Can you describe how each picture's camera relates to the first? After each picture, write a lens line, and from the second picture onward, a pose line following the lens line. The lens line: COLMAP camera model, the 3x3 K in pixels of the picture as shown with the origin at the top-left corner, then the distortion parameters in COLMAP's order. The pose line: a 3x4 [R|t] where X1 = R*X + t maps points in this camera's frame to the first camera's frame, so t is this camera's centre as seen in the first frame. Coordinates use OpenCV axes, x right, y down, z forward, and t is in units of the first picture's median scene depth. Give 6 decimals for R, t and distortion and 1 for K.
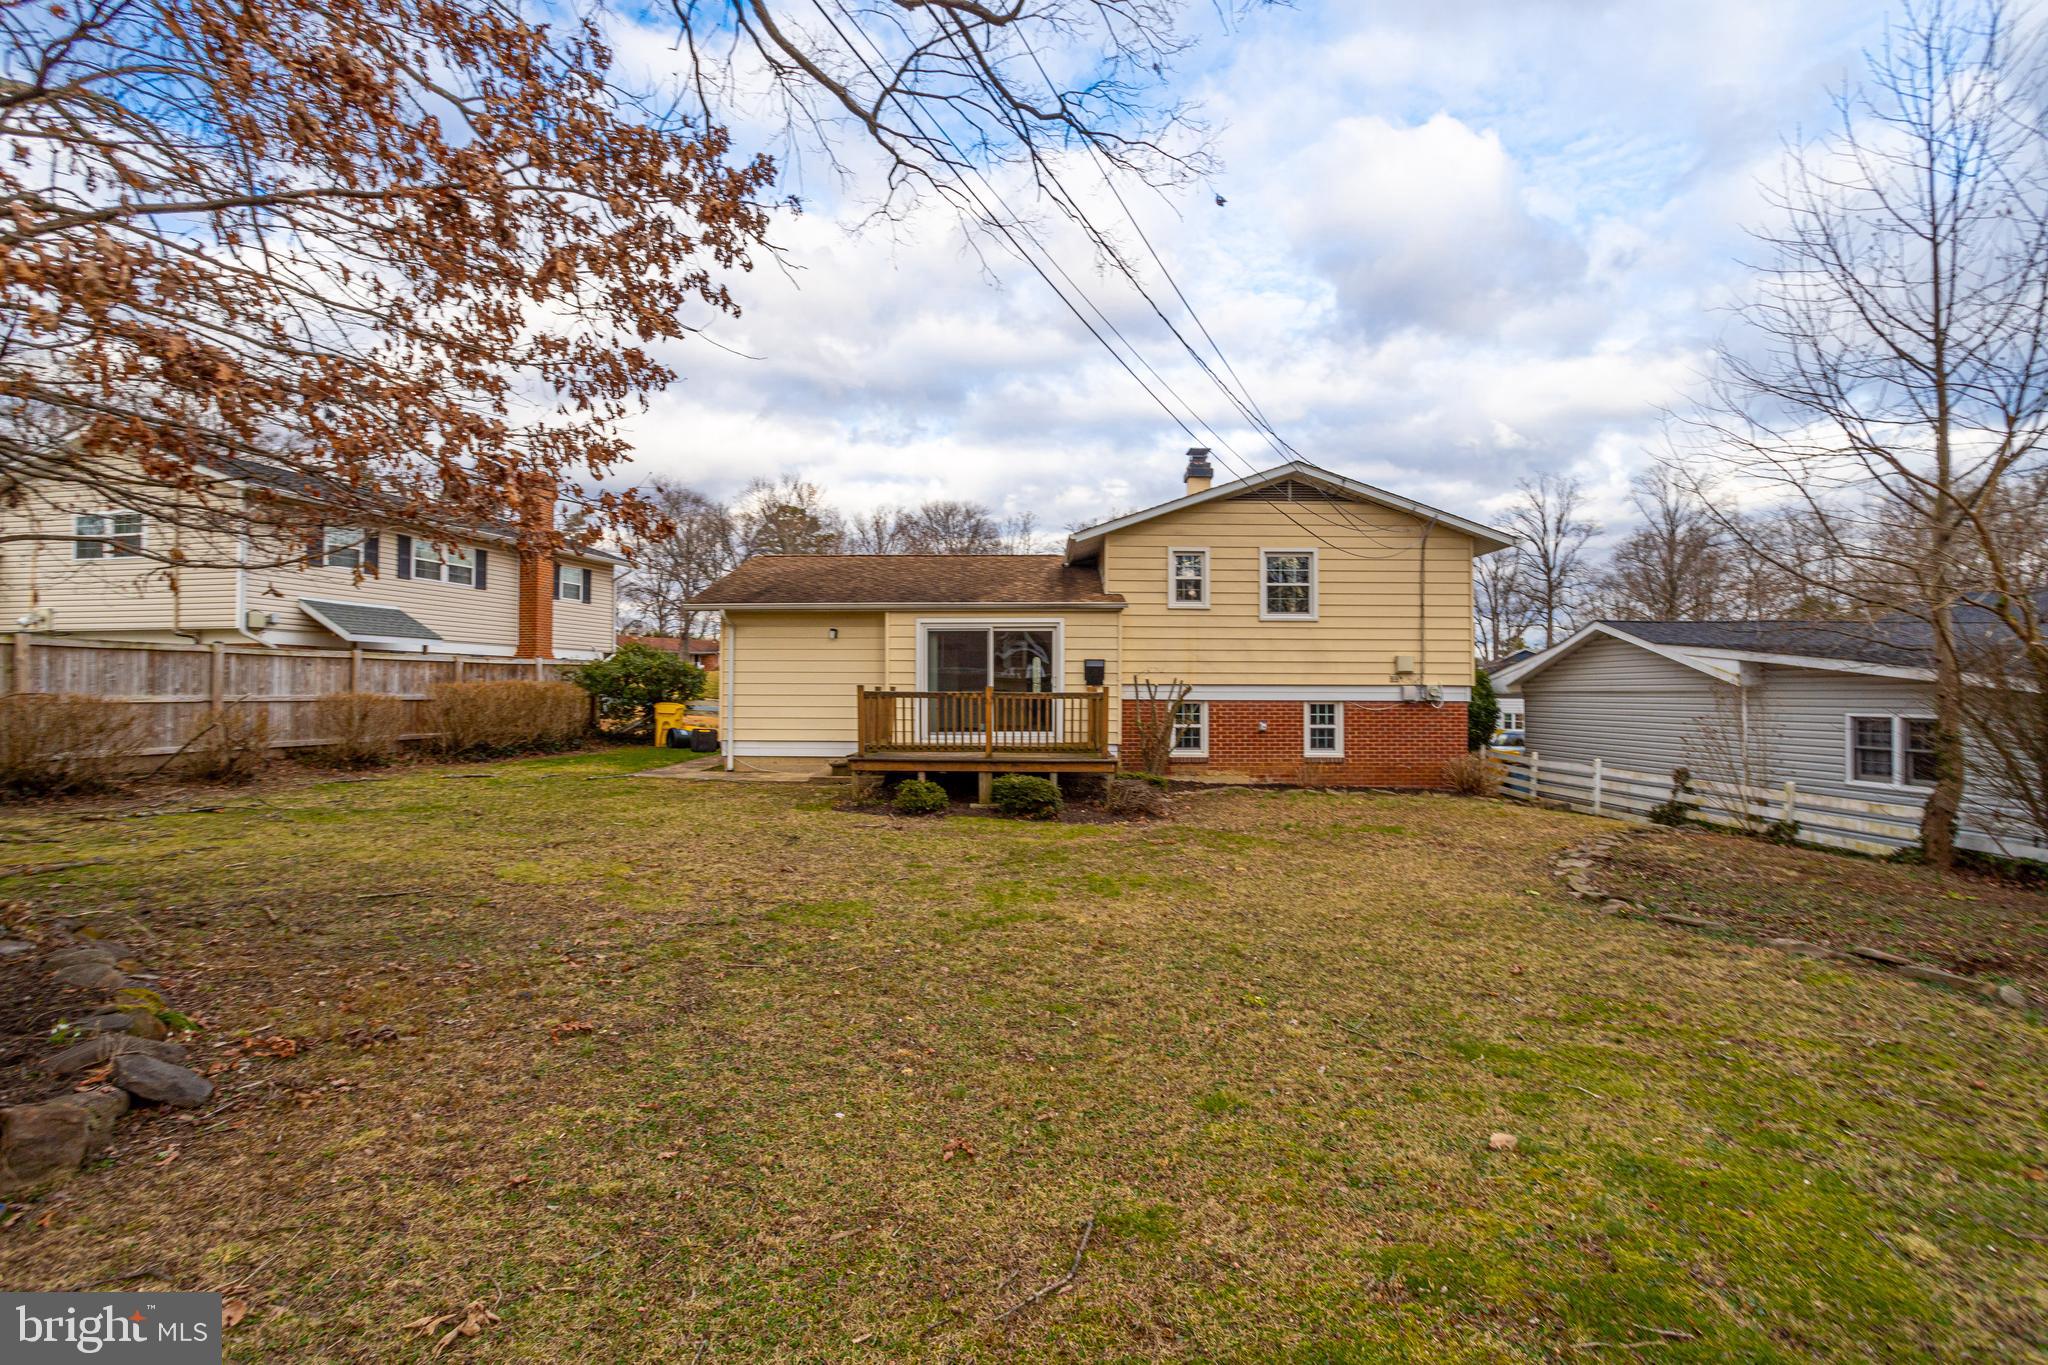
lens RADIAL K [[985.6, 0, 1024.9], [0, 985.6, 684.4], [0, 0, 1]] dist [-0.042618, 0.024865]
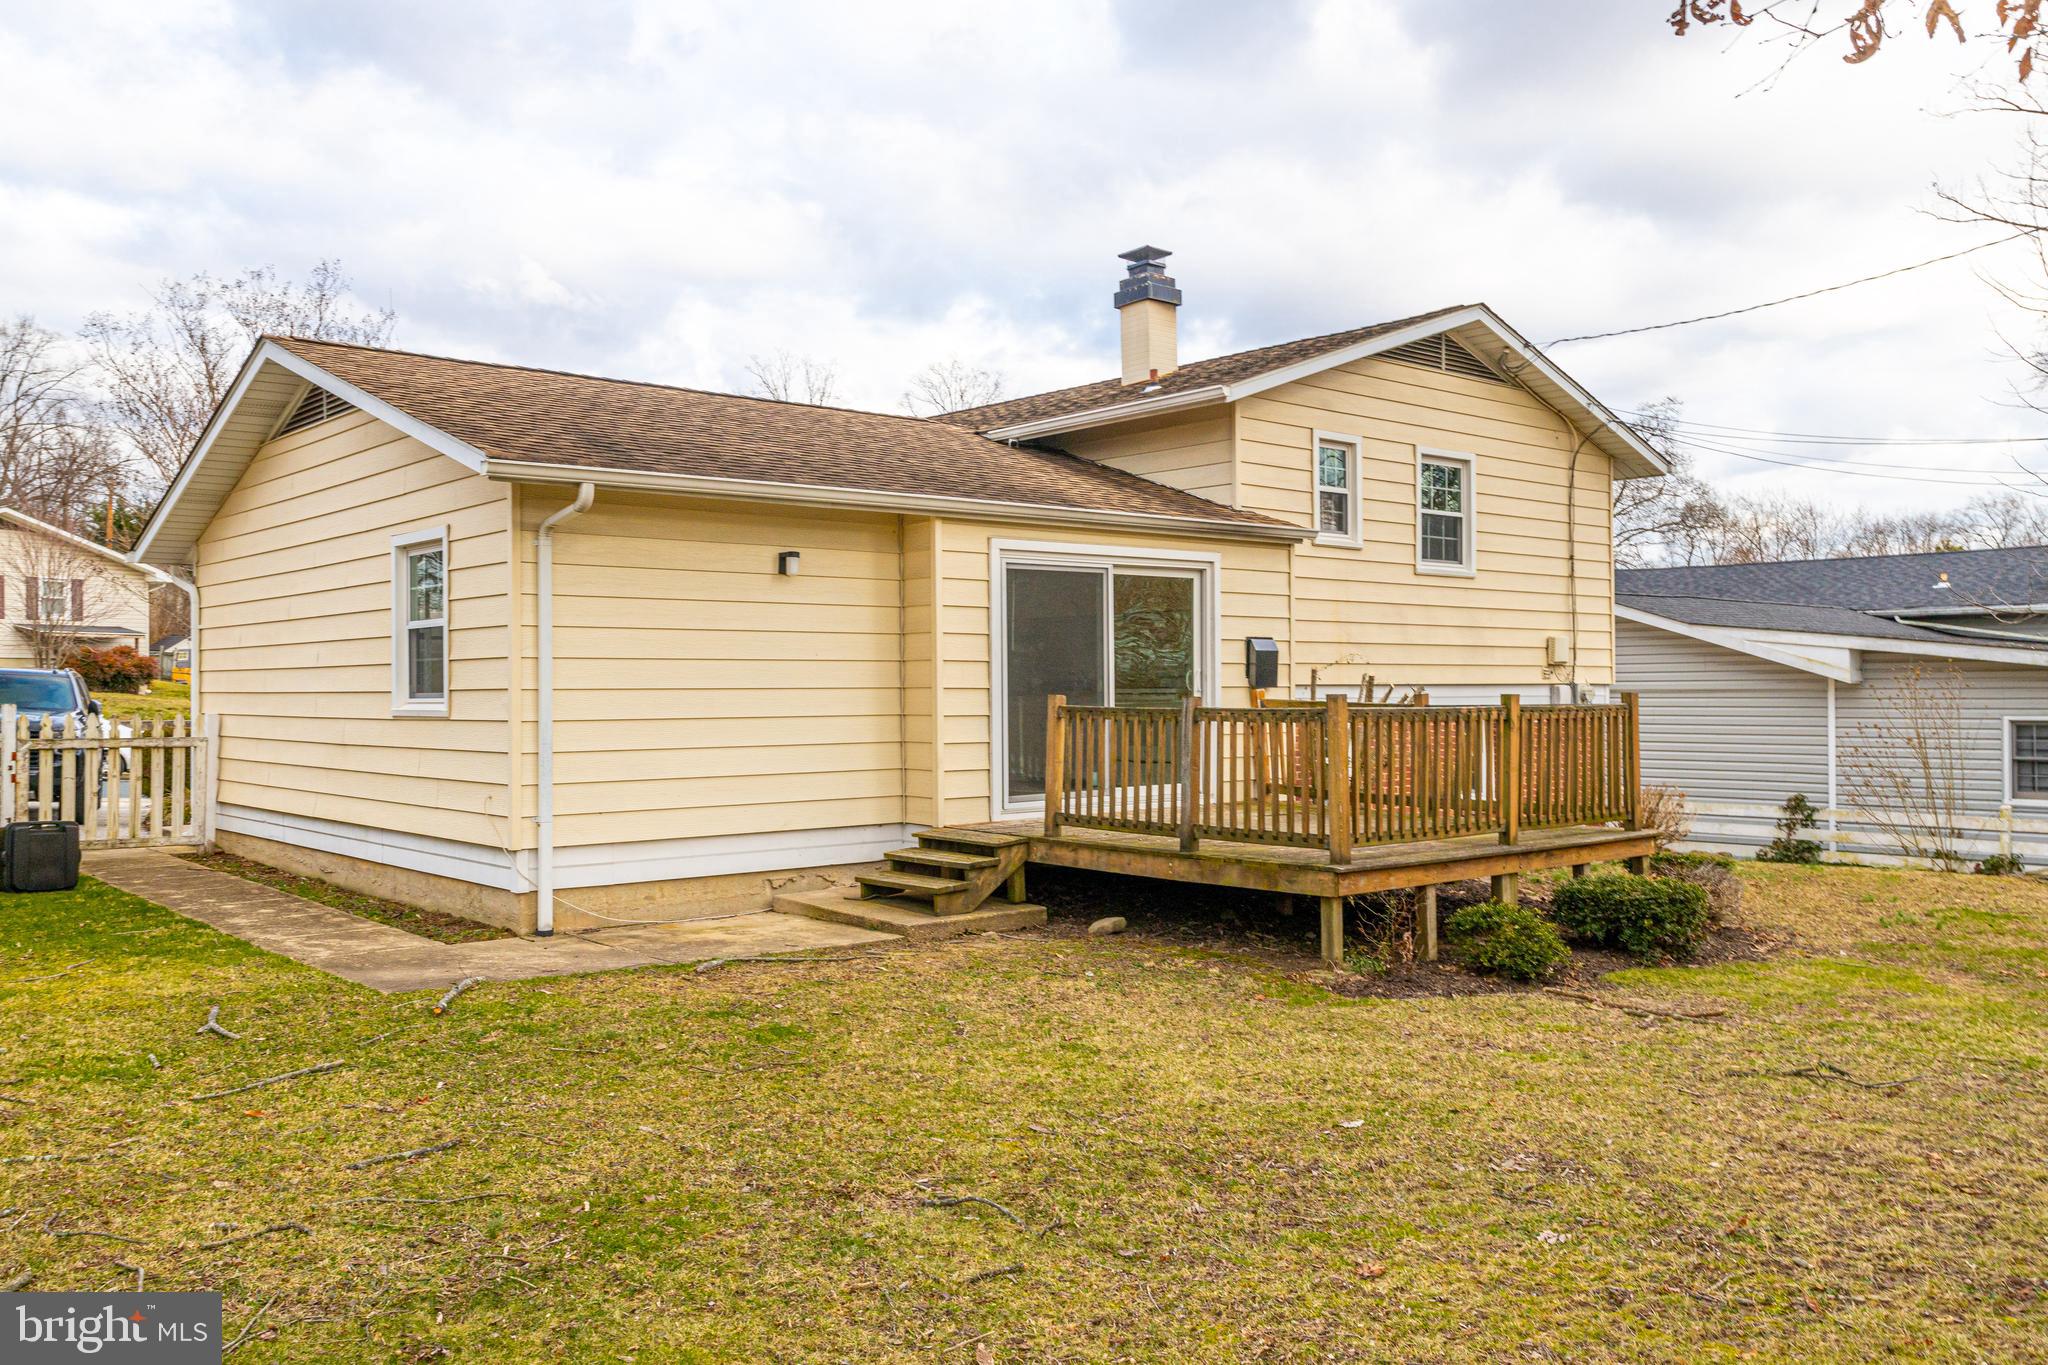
lens RADIAL K [[1659.0, 0, 1024.0], [0, 1659.0, 682.5], [0, 0, 1]] dist [0.003859, 0.000404]
pose [[0.746154, -0.005084, 0.665753, -0.584353], [0.002073, 0.999984, 0.005313, -0.006768], [-0.665770, -0.002584, 0.746153, 0.437539]]
